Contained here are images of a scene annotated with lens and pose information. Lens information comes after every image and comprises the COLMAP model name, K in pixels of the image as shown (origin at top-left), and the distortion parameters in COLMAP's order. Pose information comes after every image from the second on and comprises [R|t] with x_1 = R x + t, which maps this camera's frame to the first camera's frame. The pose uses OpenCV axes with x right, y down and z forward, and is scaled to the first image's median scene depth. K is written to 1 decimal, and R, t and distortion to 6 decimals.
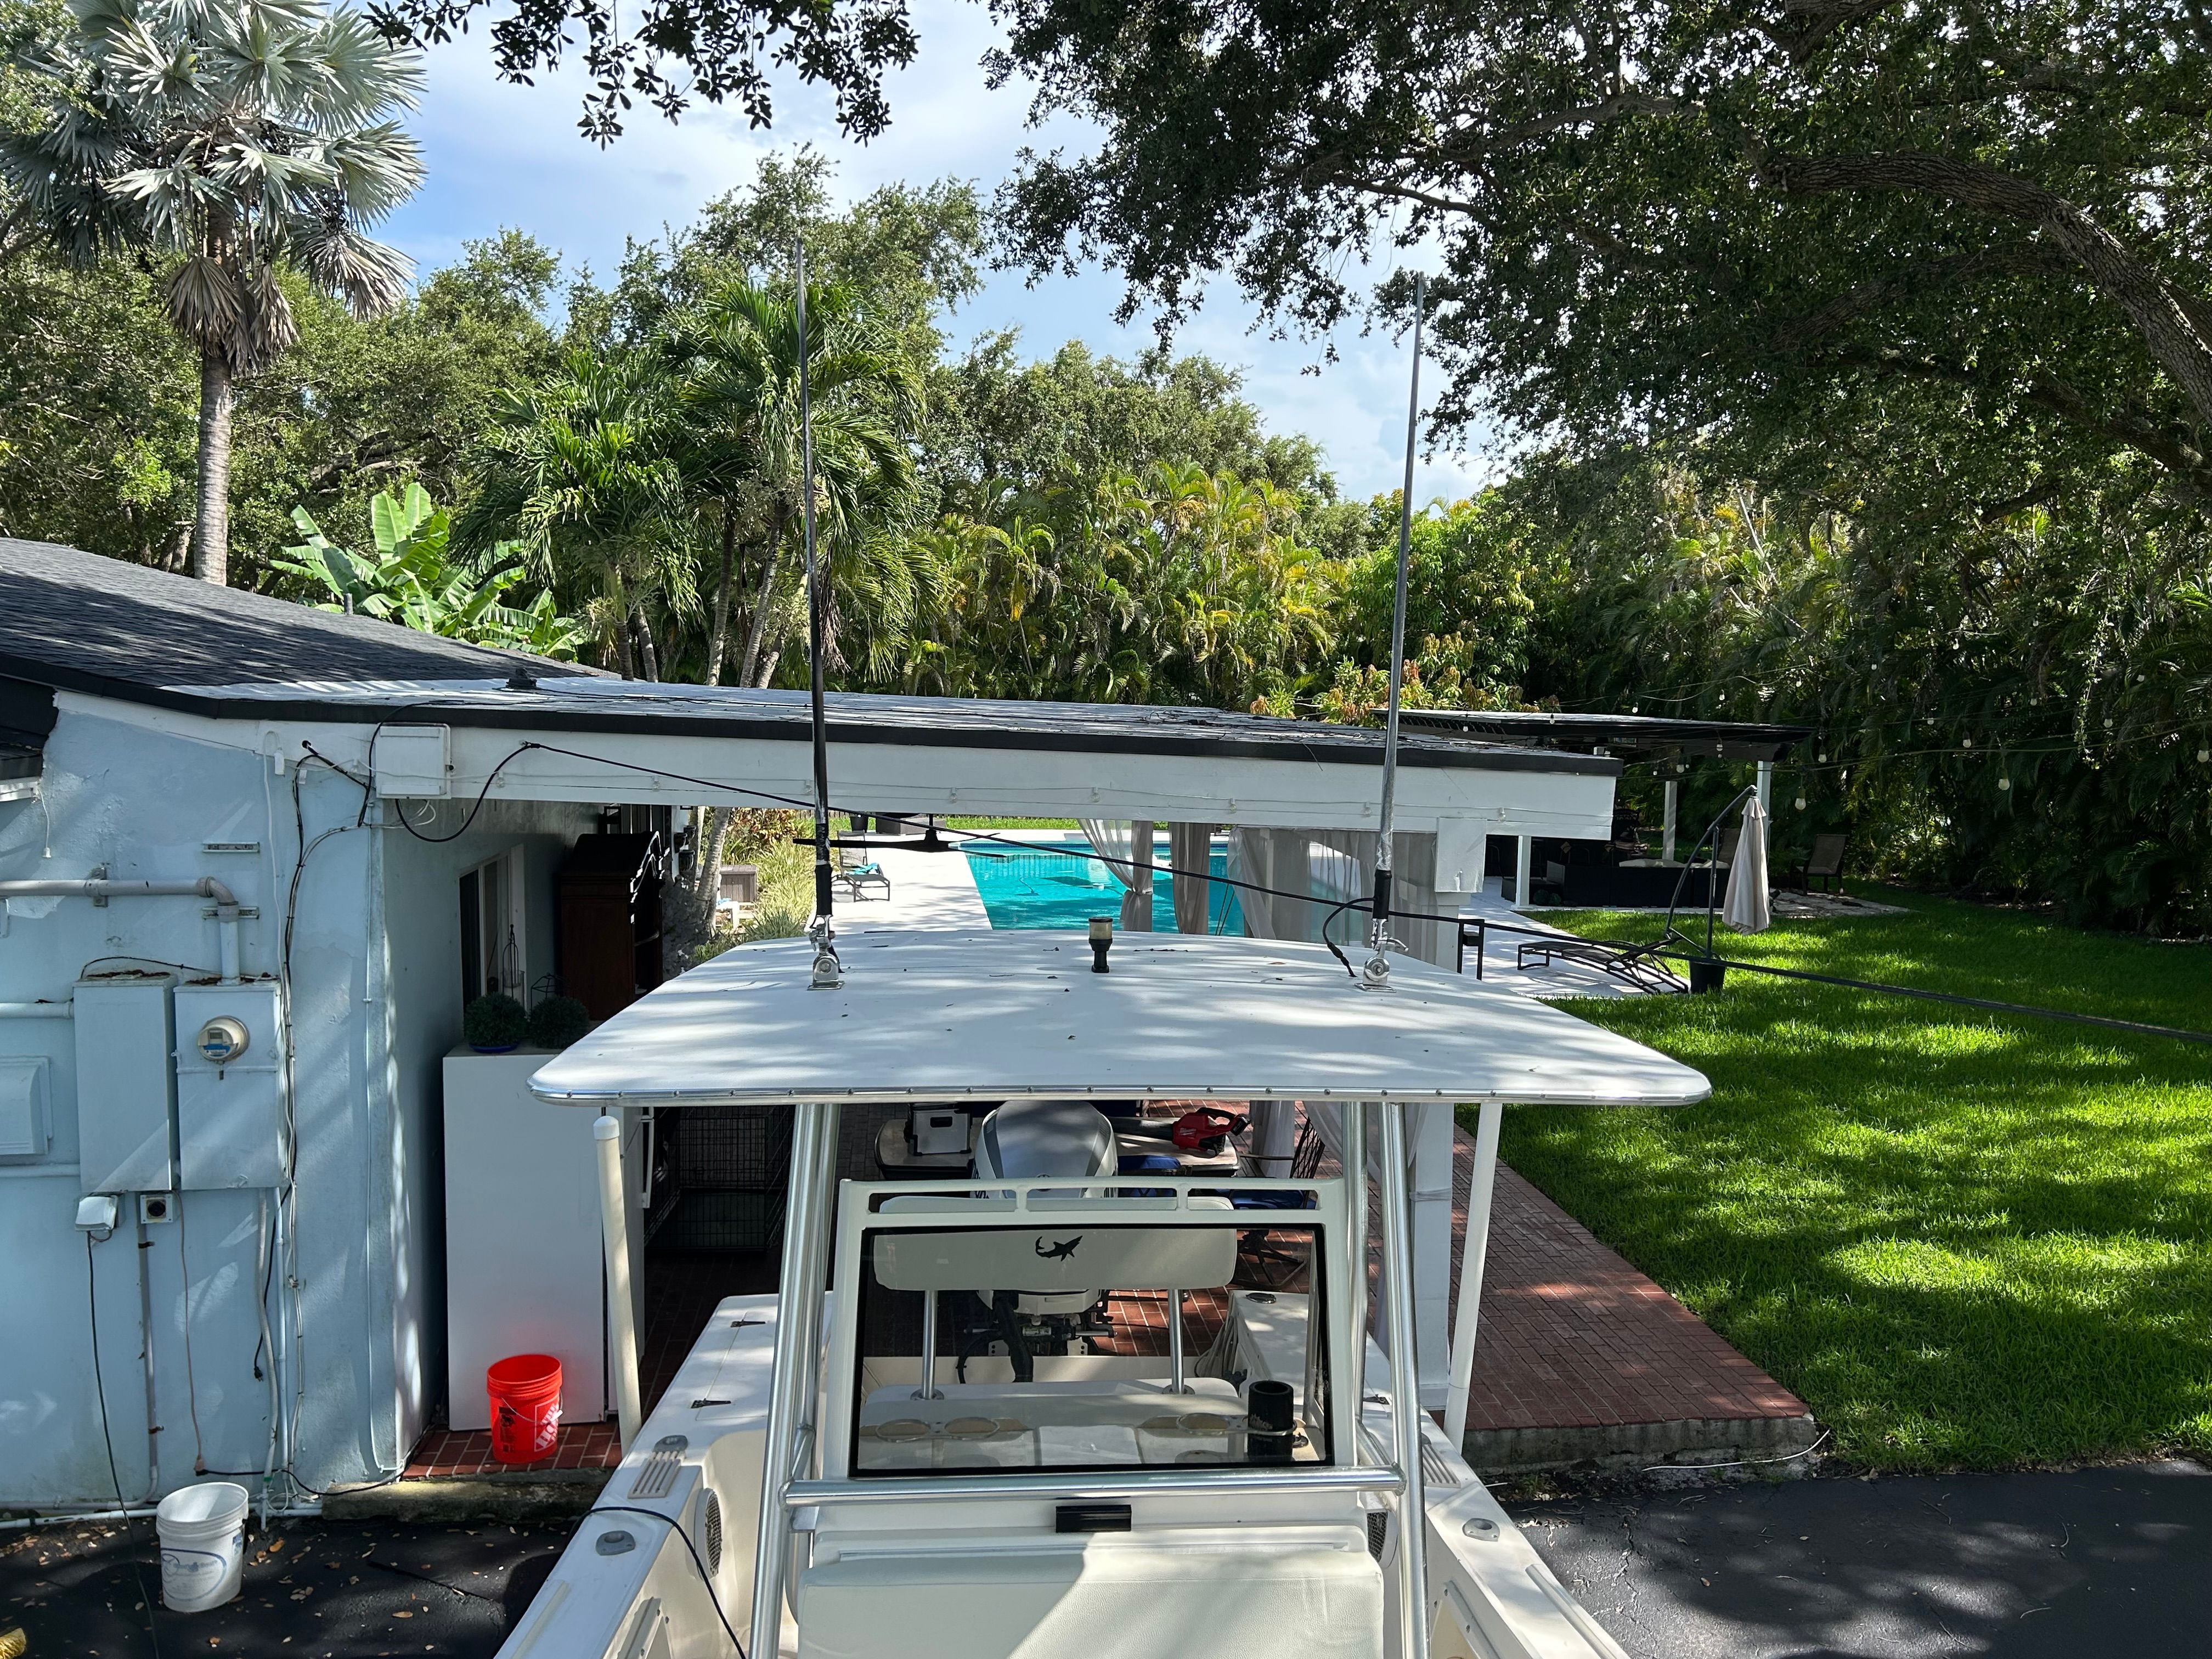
lens RADIAL K [[1705.7, 0, 1117.4], [0, 1705.7, 834.6], [0, 0, 1]] dist [0.058402, -0.090560]
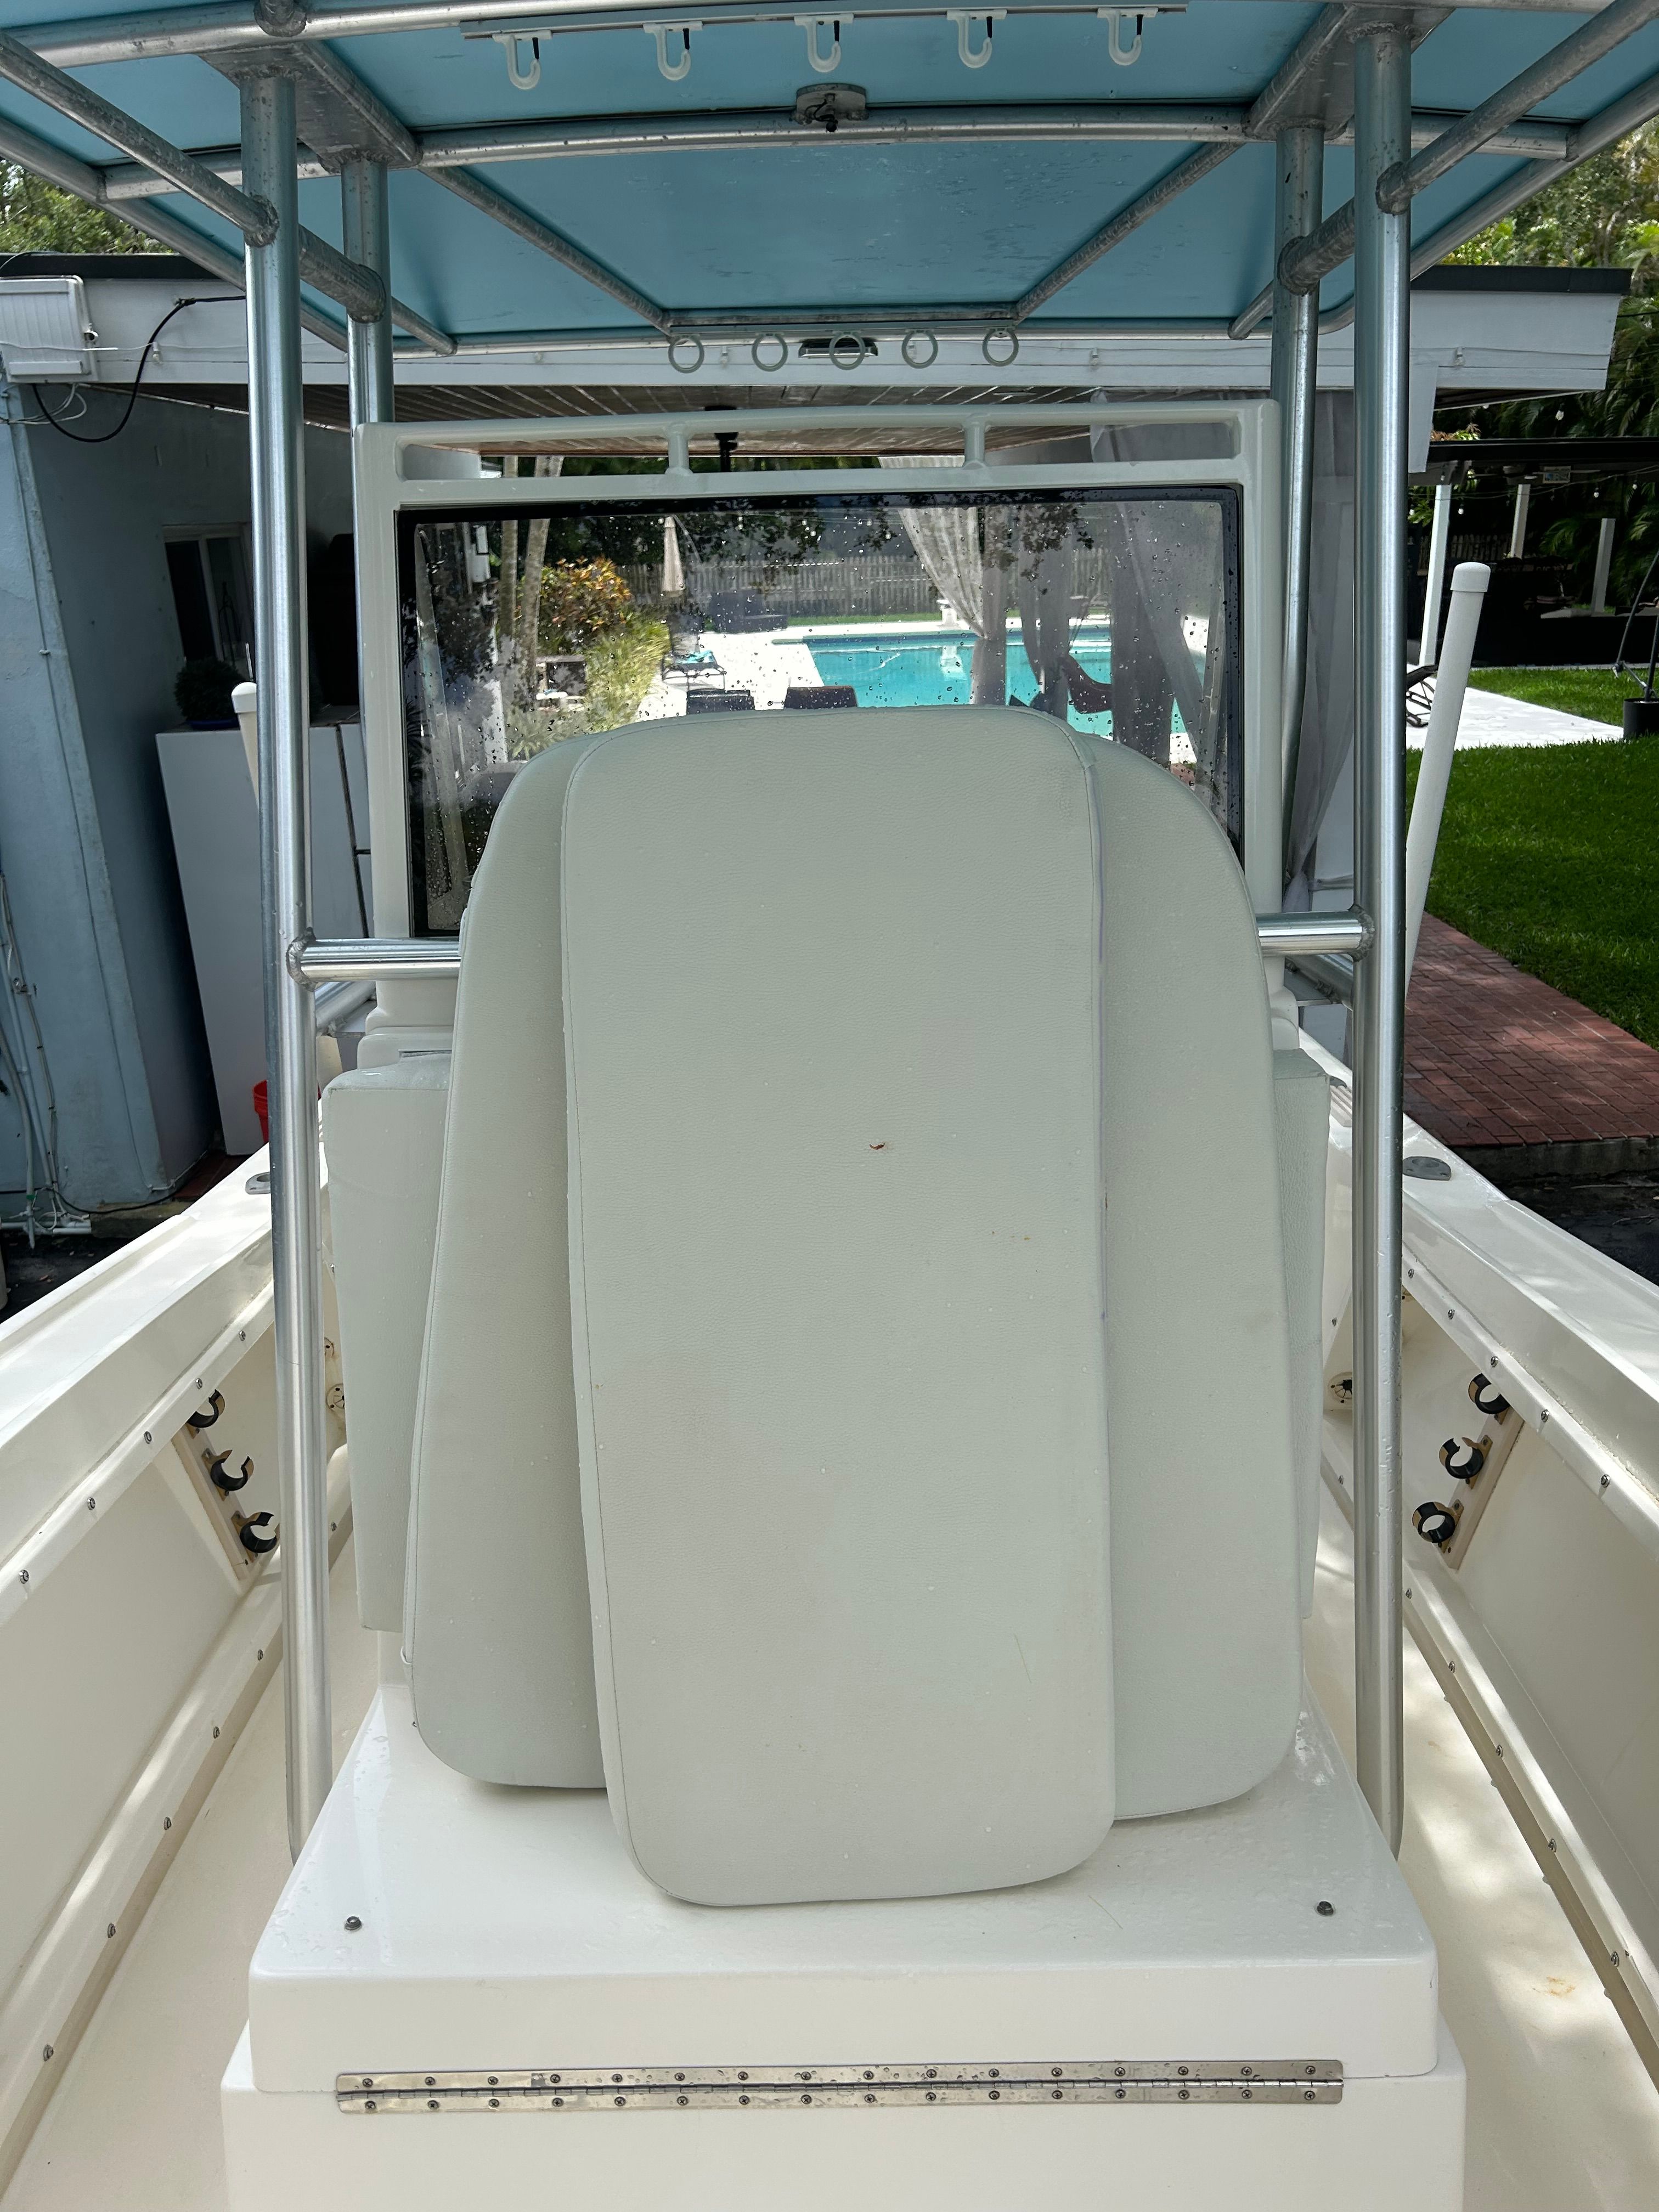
lens RADIAL K [[1705.7, 0, 782.9], [0, 1705.7, 1144.2], [0, 0, 1]] dist [0.058402, -0.090560]
pose [[0.993099, -0.014592, -0.116366, 0.015043], [0.045722, 0.961891, 0.269583, 0.115225], [0.107997, -0.273043, 0.955921, 0.167148]]
